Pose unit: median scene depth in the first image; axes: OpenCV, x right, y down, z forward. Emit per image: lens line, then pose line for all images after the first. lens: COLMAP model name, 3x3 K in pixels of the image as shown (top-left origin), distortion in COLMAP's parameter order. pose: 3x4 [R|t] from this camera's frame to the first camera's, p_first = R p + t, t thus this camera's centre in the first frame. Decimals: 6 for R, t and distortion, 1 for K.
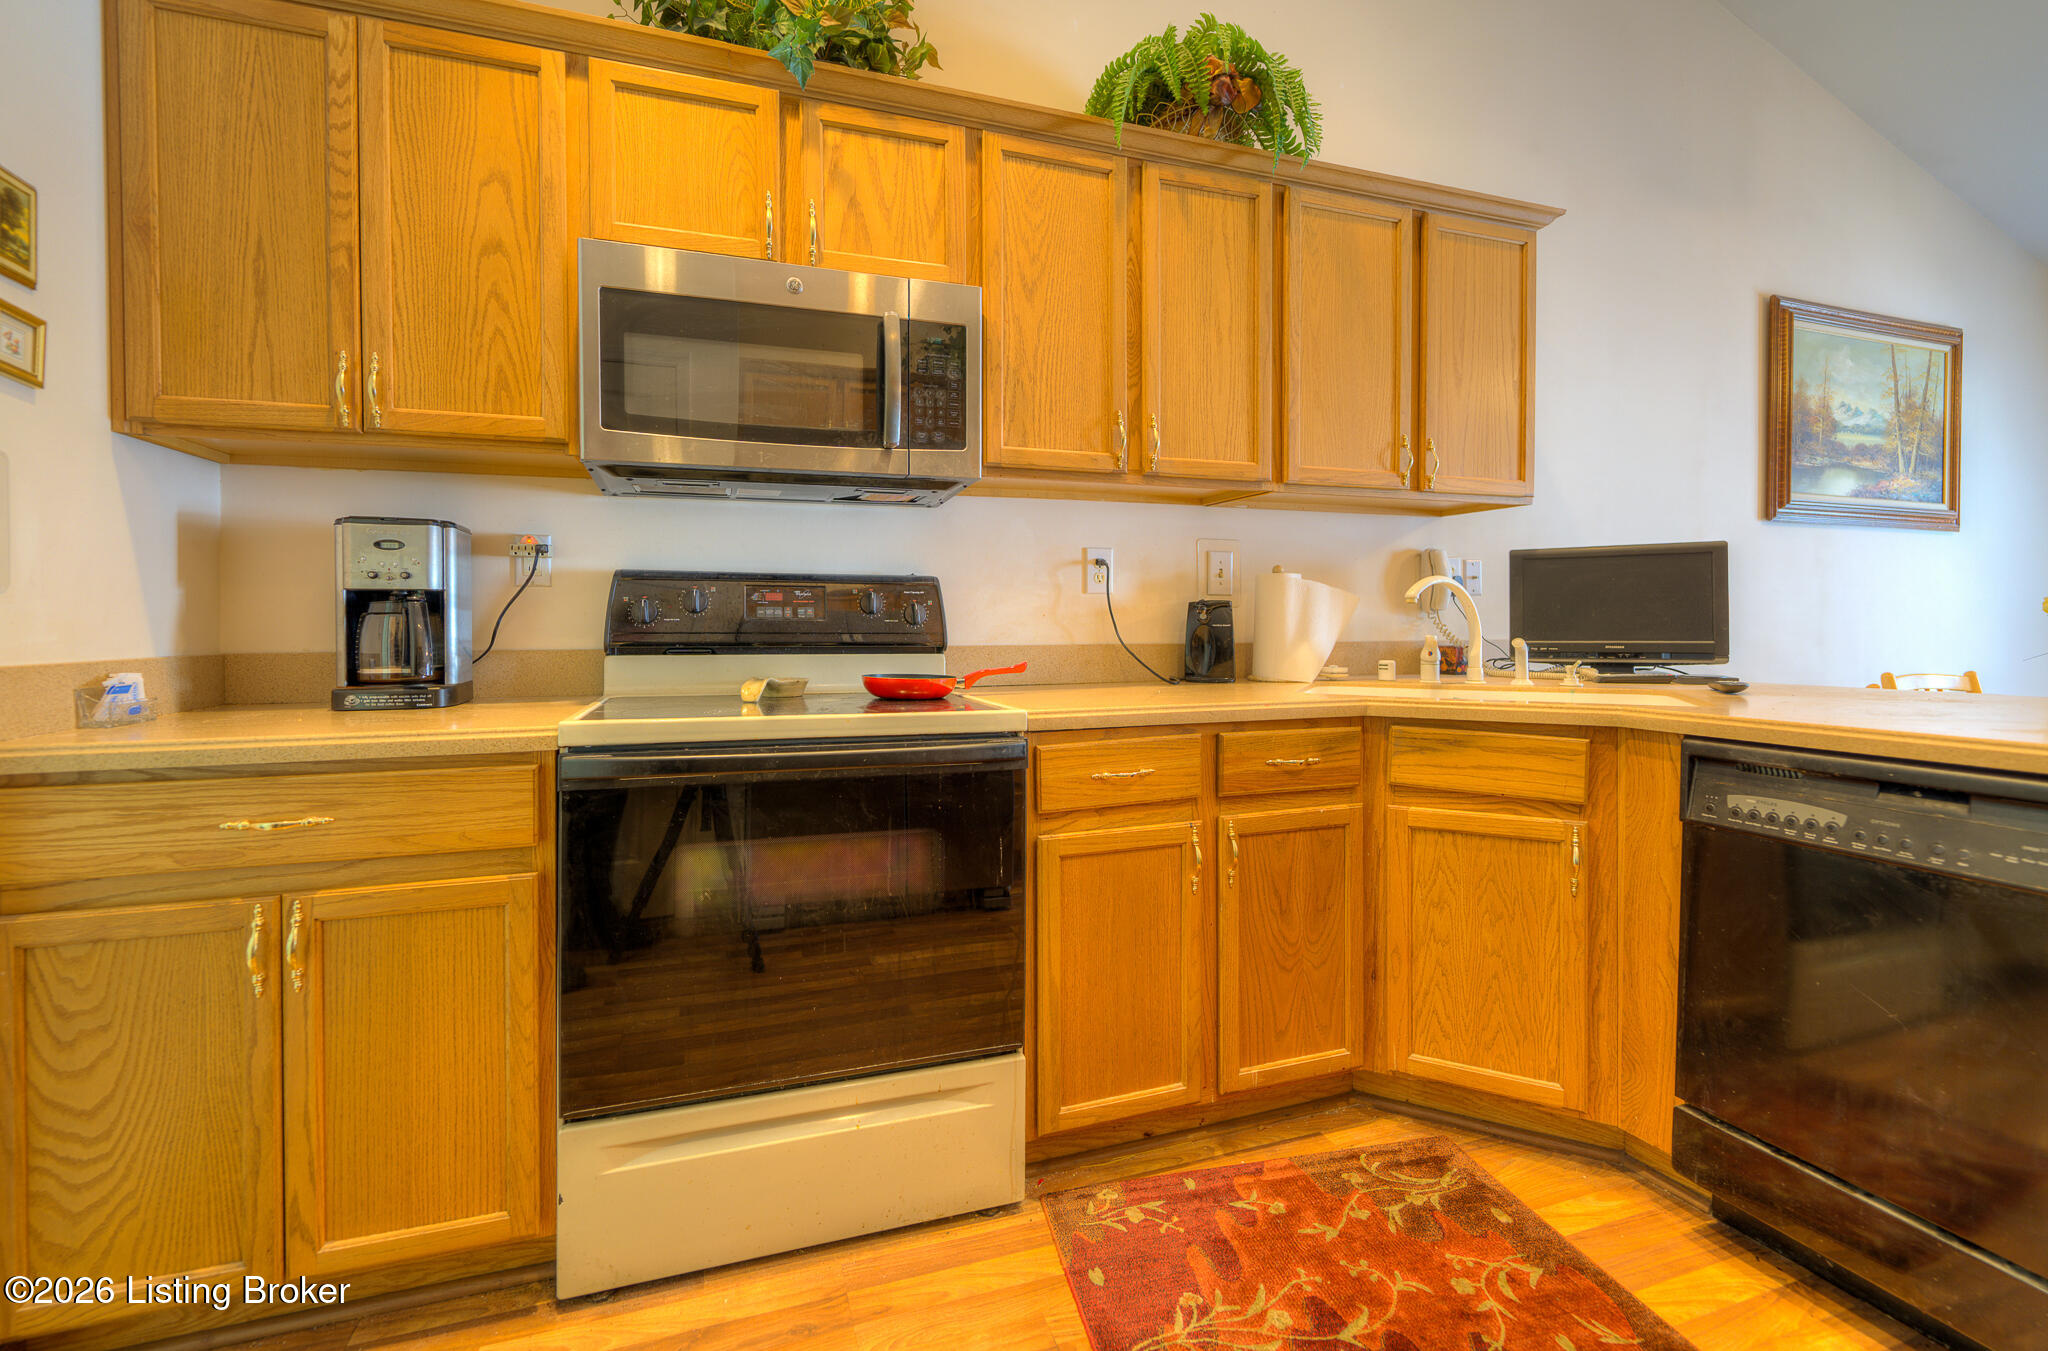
lens RADIAL K [[847.3, 0, 1012.6], [0, 847.3, 633.6], [0, 0, 1]] dist [-0.000352, 0.000150]
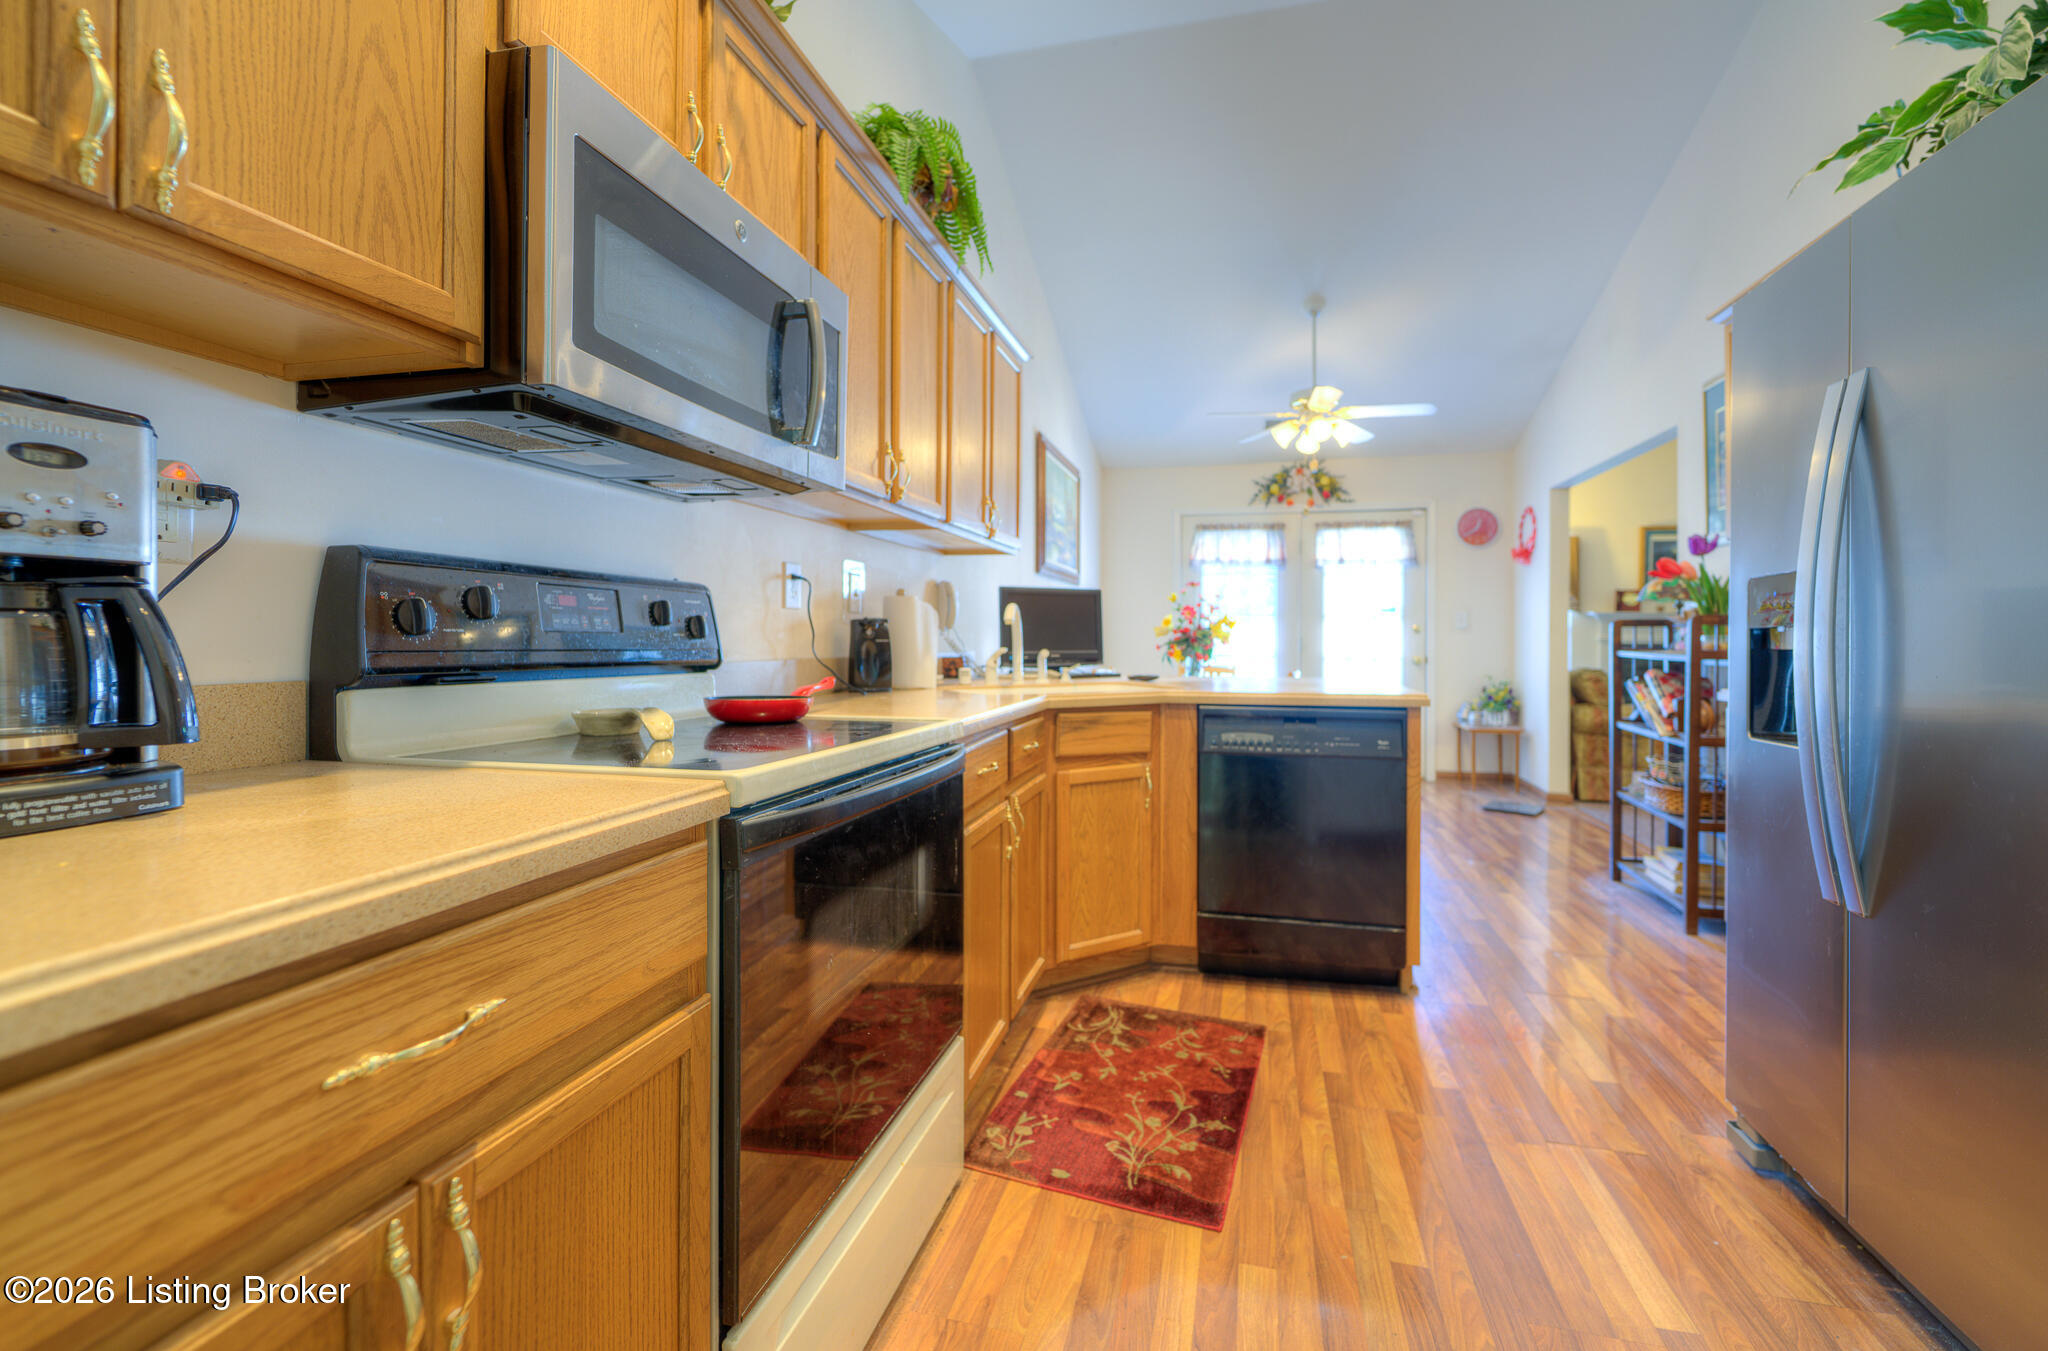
lens RADIAL K [[847.3, 0, 1035.9], [0, 847.3, 641.2], [0, 0, 1]] dist [-0.000352, 0.000150]
pose [[0.528525, 0.002333, 0.848914, -0.808861], [0.004781, 0.999972, -0.005724, -0.002881], [-0.848904, 0.007084, 0.528499, 0.318445]]
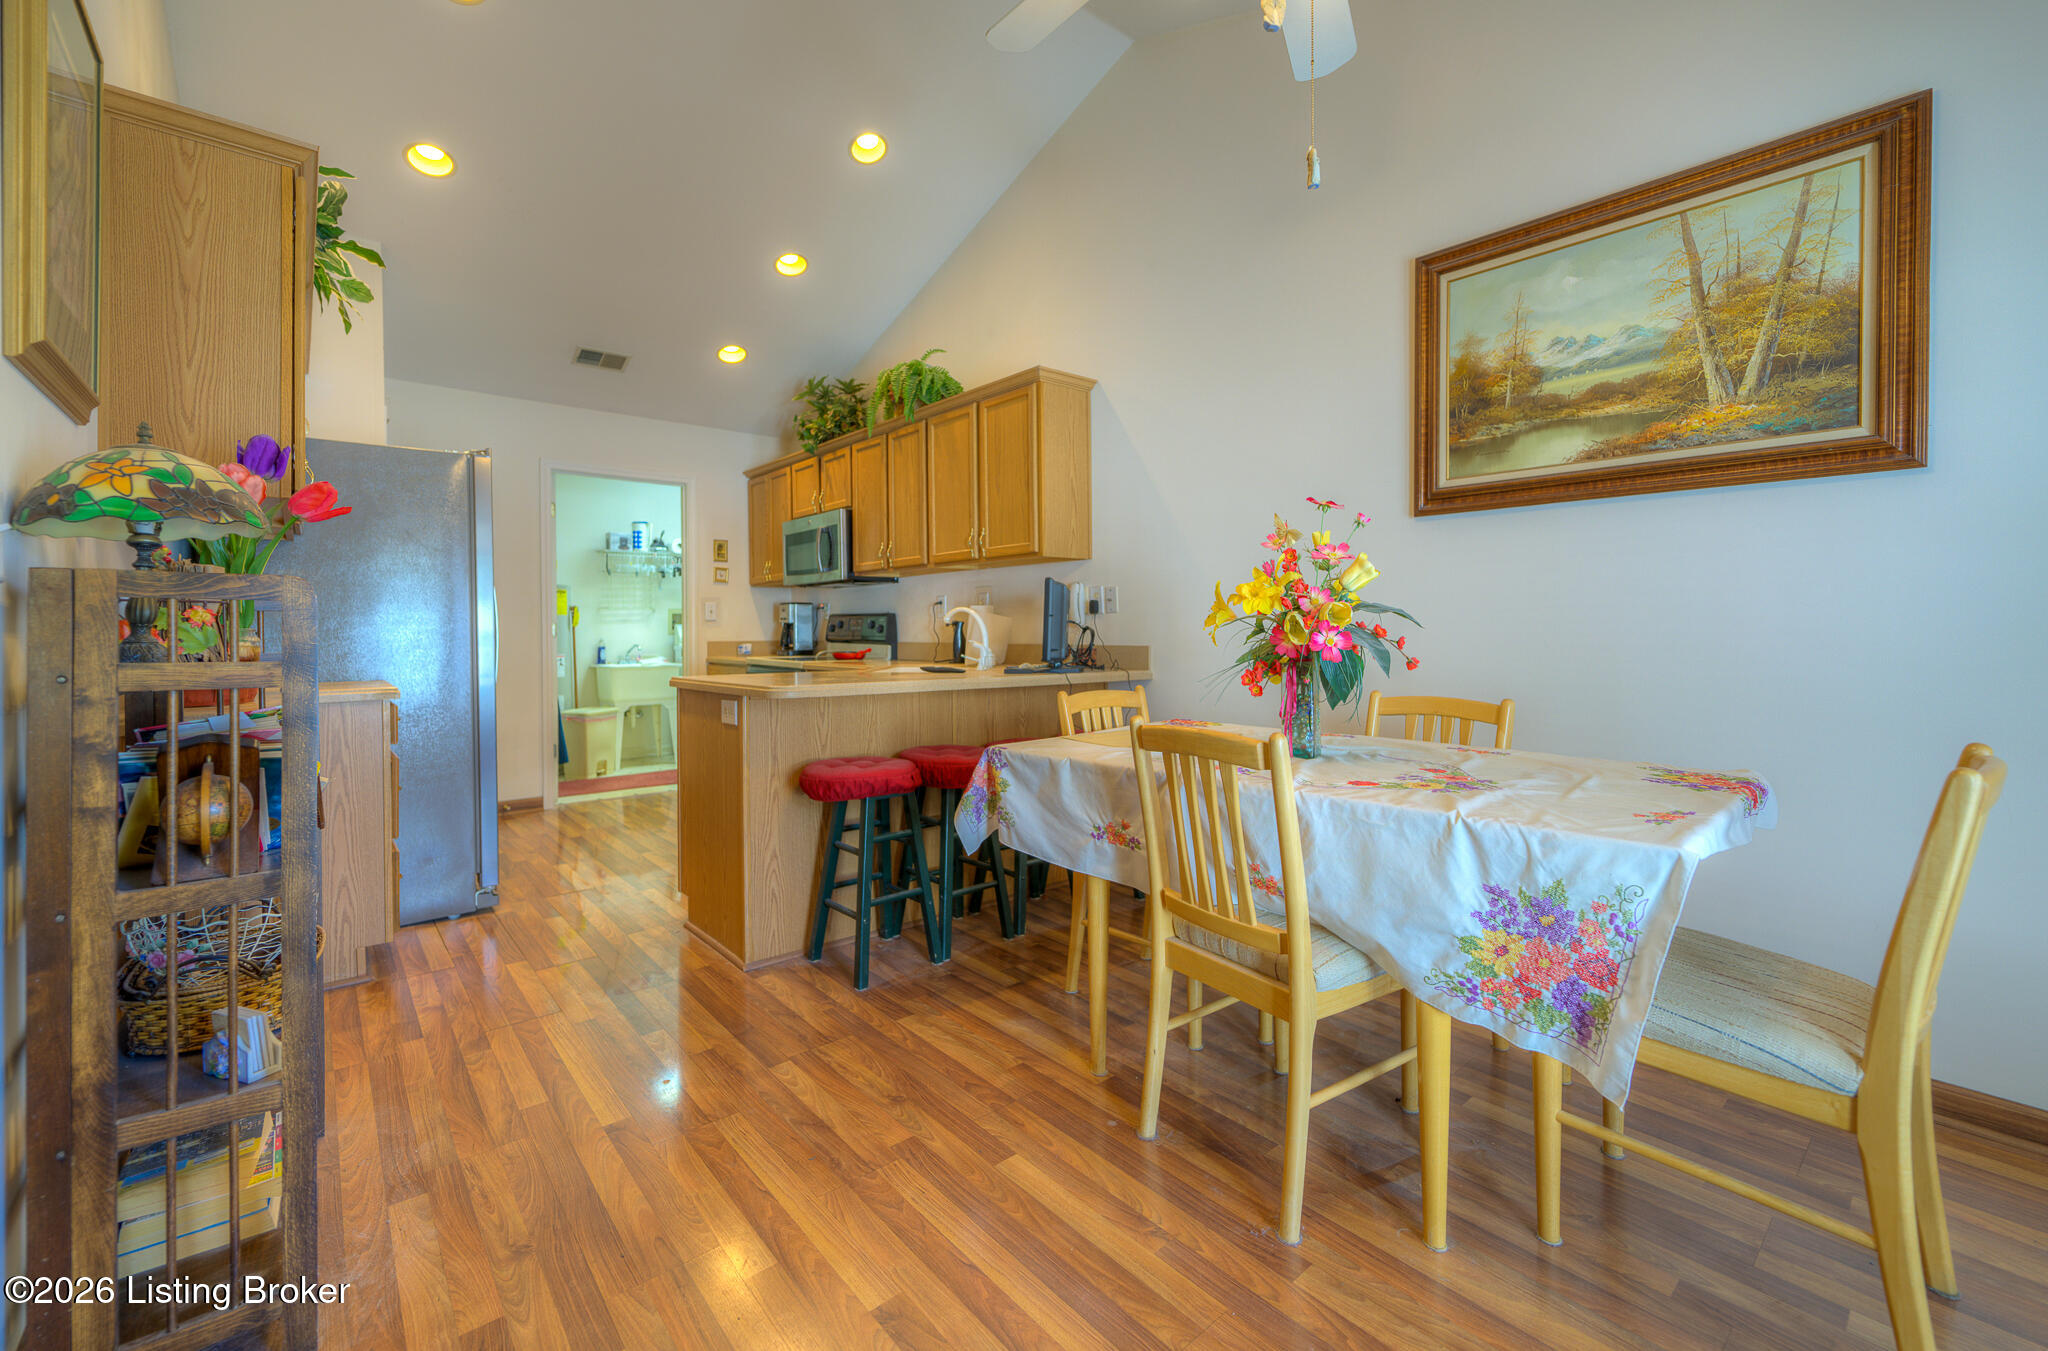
lens RADIAL K [[847.3, 0, 999.6], [0, 847.3, 639.3], [0, 0, 1]] dist [-0.000352, 0.000150]
pose [[0.363517, 0.011292, -0.931519, 2.703594], [-0.008884, 0.999923, 0.008654, -0.020153], [0.931545, 0.005130, 0.363589, 0.496929]]
